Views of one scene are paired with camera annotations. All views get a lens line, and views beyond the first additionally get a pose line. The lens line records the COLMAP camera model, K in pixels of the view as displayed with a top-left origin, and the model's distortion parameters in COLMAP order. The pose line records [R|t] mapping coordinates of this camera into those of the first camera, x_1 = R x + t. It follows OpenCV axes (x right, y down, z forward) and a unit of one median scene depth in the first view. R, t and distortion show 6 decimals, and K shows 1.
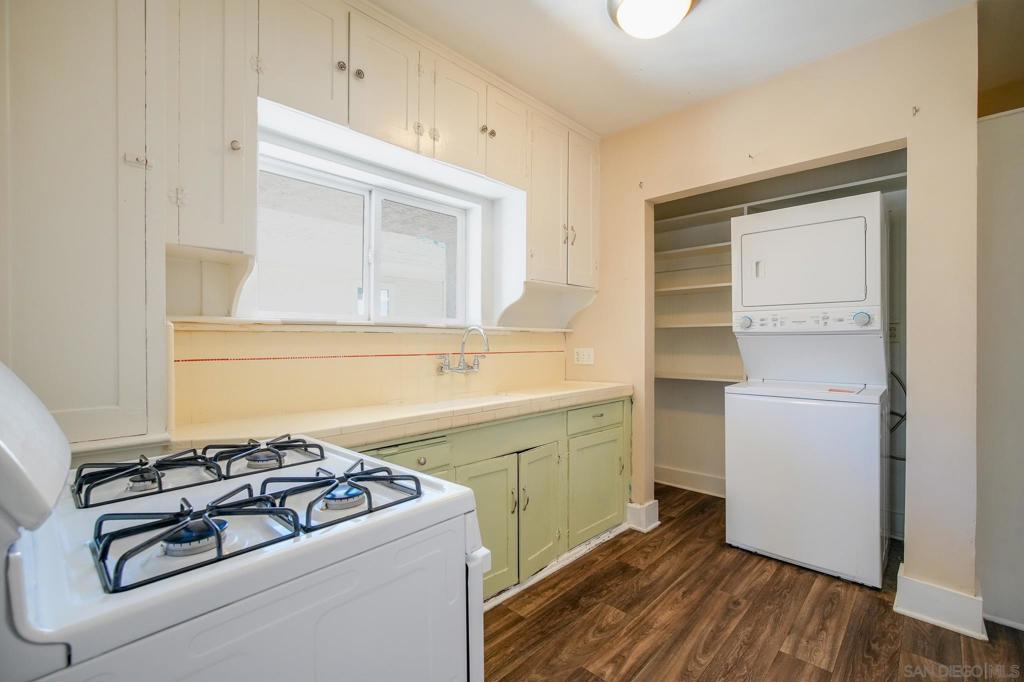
lens RADIAL K [[445.8, 0, 511.3], [0, 445.8, 341.6], [0, 0, 1]] dist [-0.002225, -0.000048]
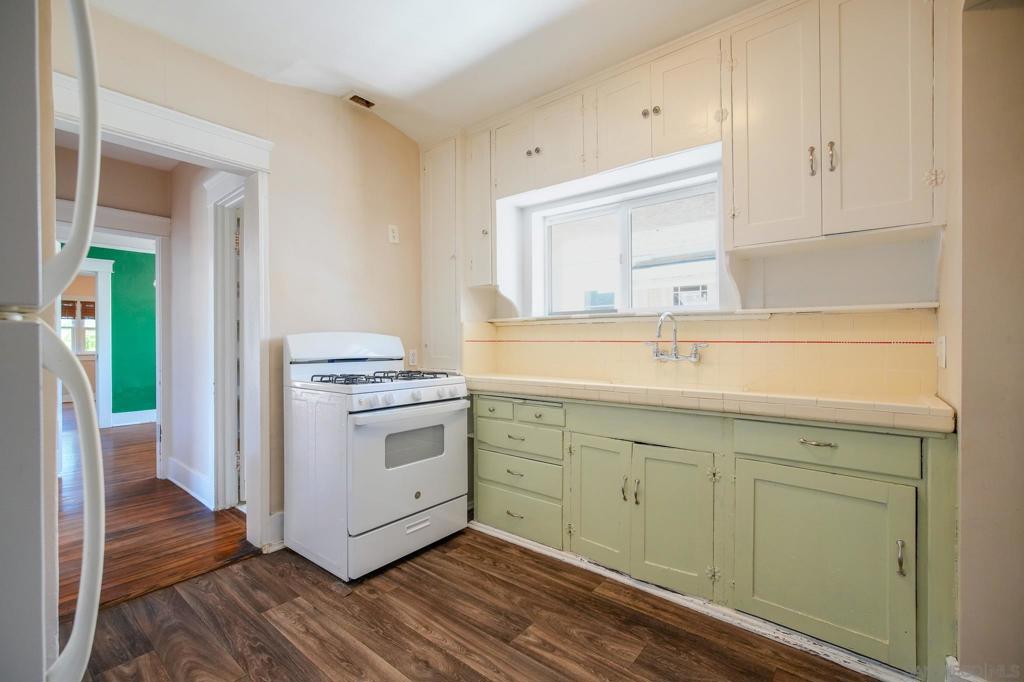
lens RADIAL K [[445.8, 0, 511.8], [0, 445.8, 338.4], [0, 0, 1]] dist [-0.002225, -0.000048]
pose [[0.083917, -0.000924, -0.996472, 0.958850], [-0.001382, 0.999999, -0.001043, 0.026983], [0.996472, 0.001465, 0.083916, 0.660187]]
